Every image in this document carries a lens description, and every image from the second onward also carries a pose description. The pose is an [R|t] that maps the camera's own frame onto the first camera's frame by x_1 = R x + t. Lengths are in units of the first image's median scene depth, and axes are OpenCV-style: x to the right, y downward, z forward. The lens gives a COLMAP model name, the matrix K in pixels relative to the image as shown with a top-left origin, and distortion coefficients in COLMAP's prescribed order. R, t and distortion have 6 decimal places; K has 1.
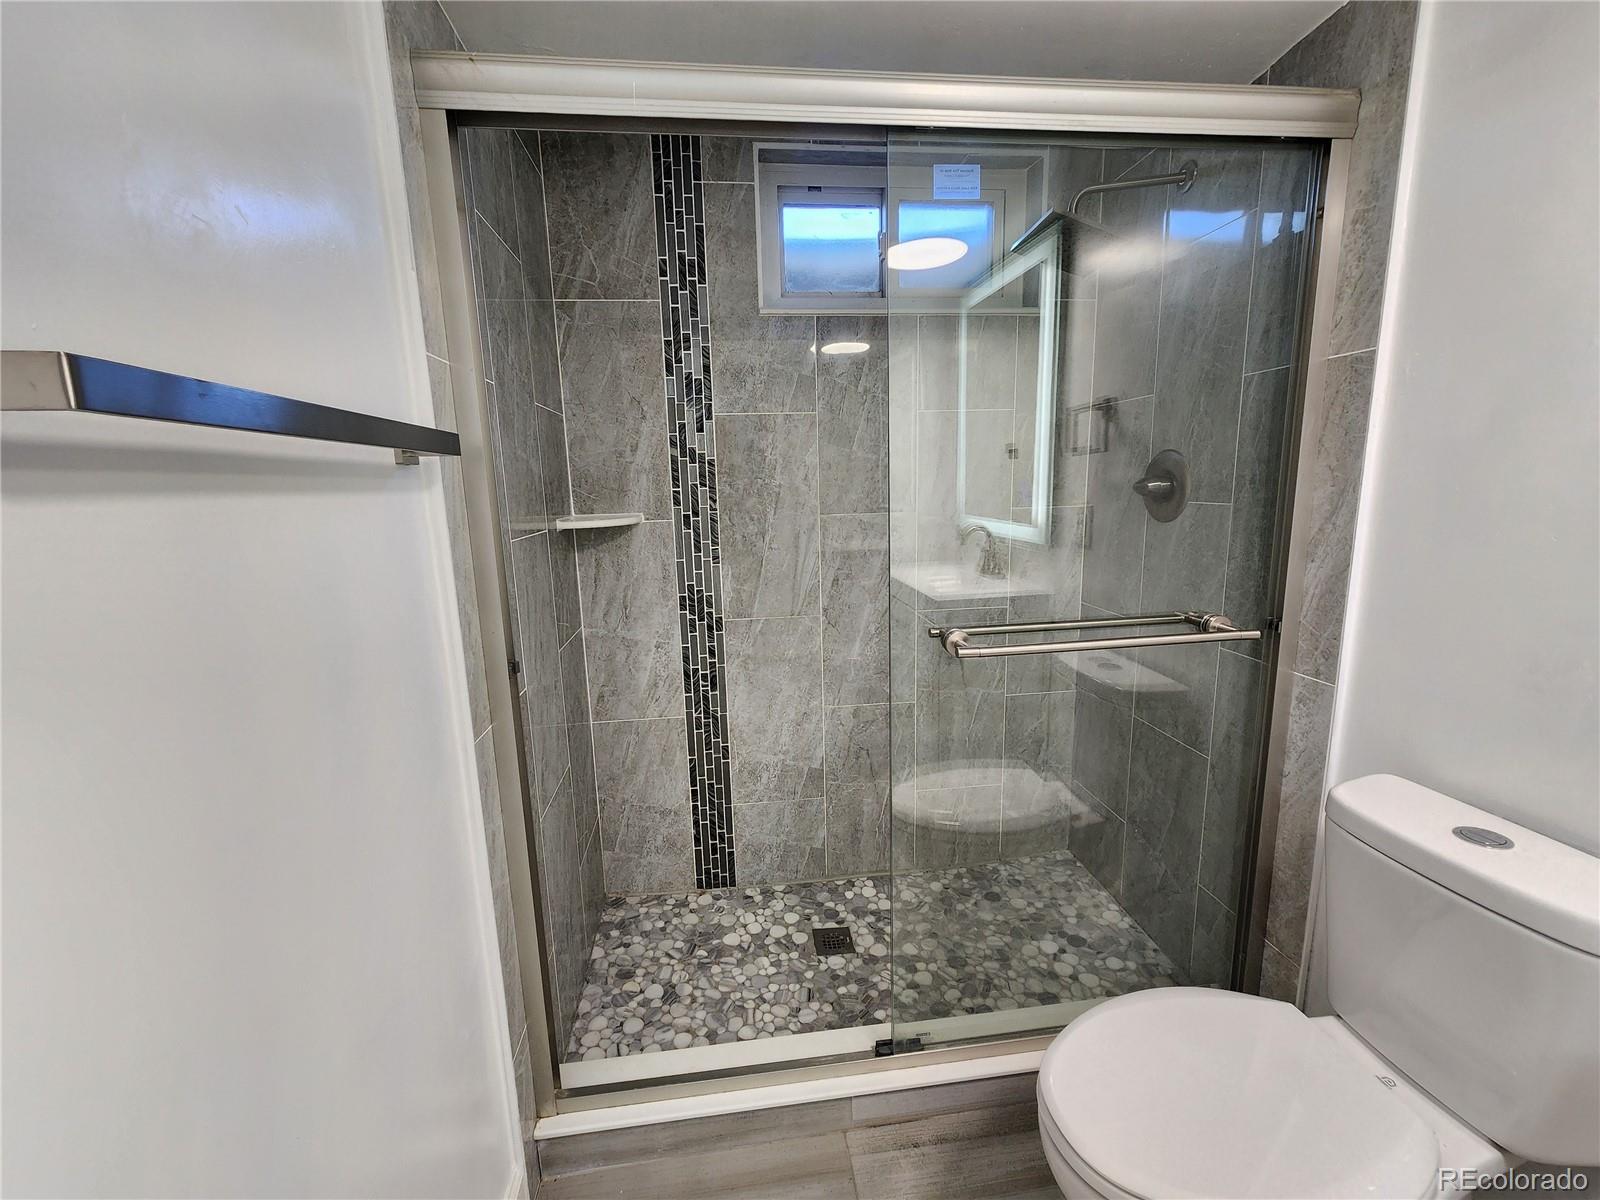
lens RADIAL K [[656.6, 0, 795.2], [0, 656.6, 599.8], [0, 0, 1]] dist [0.002676, -0.000406]
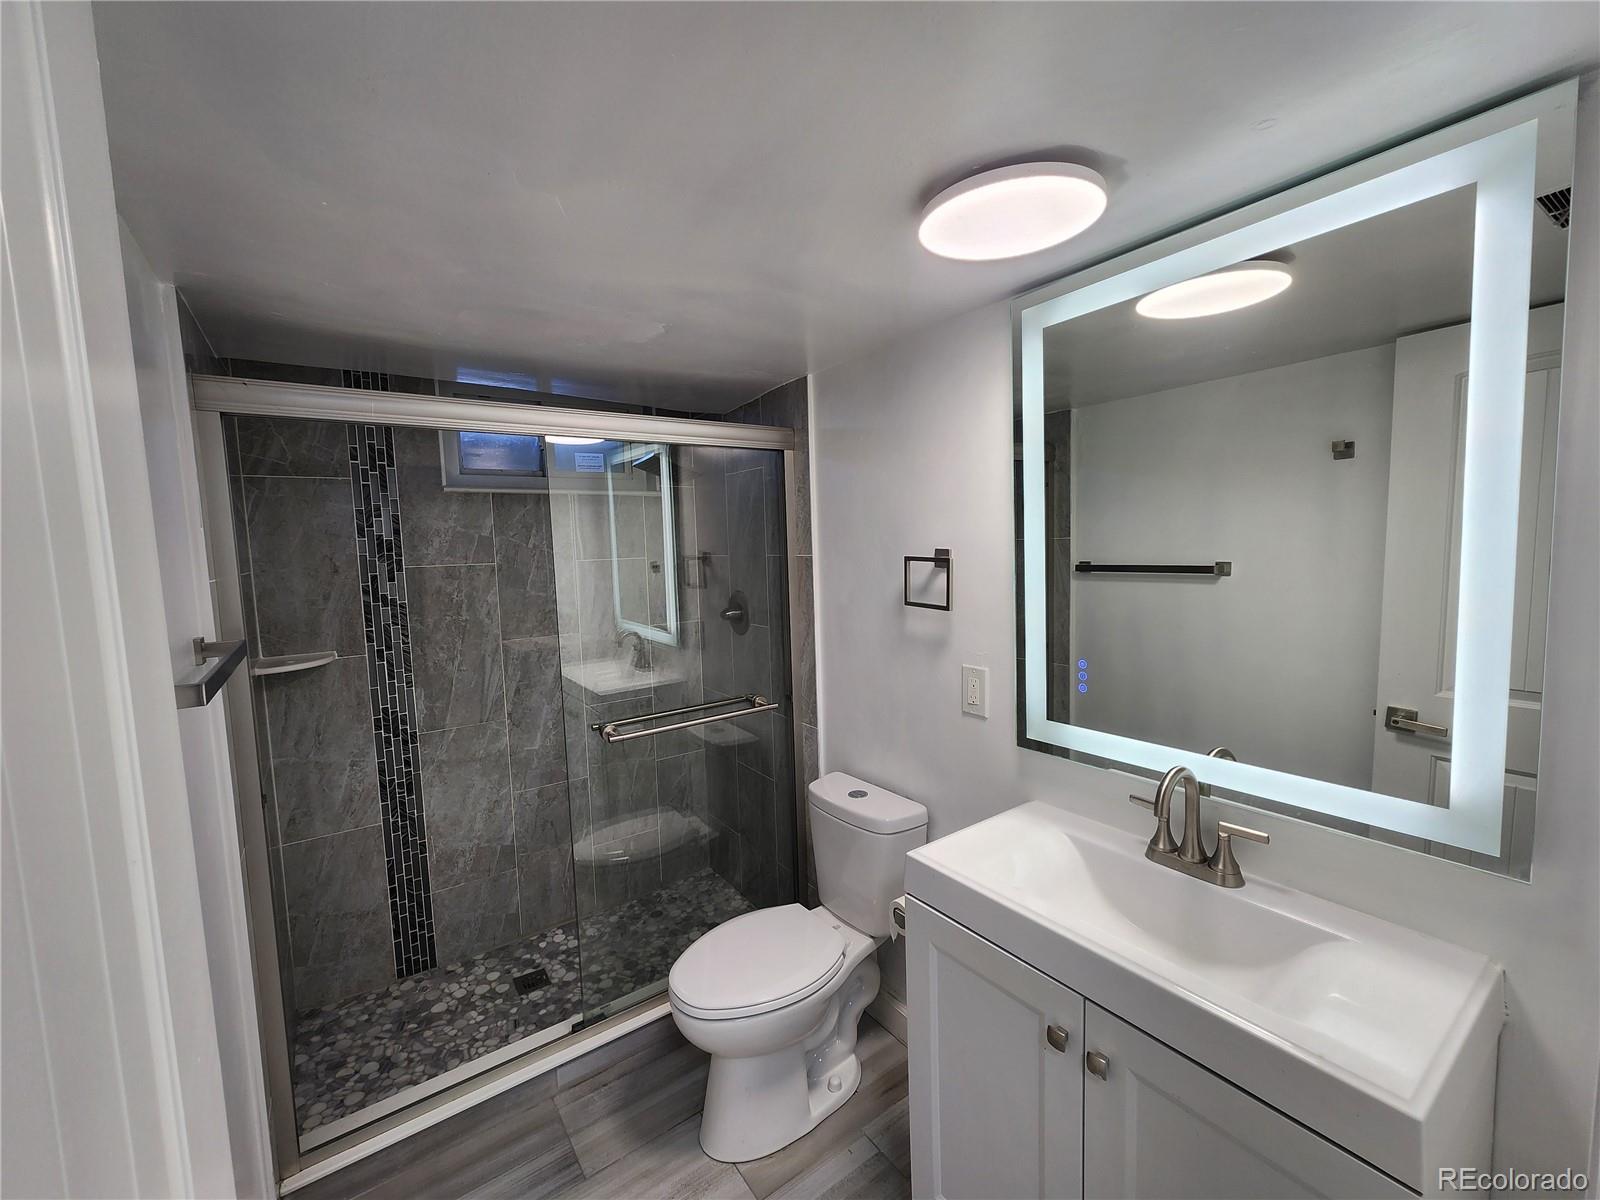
lens RADIAL K [[656.6, 0, 795.2], [0, 656.6, 599.8], [0, 0, 1]] dist [0.002676, -0.000406]
pose [[0.881665, -0.041241, 0.470070, -0.057943], [0.089816, 0.992629, -0.081373, -0.054066], [-0.463249, 0.113963, 0.878870, -0.410452]]
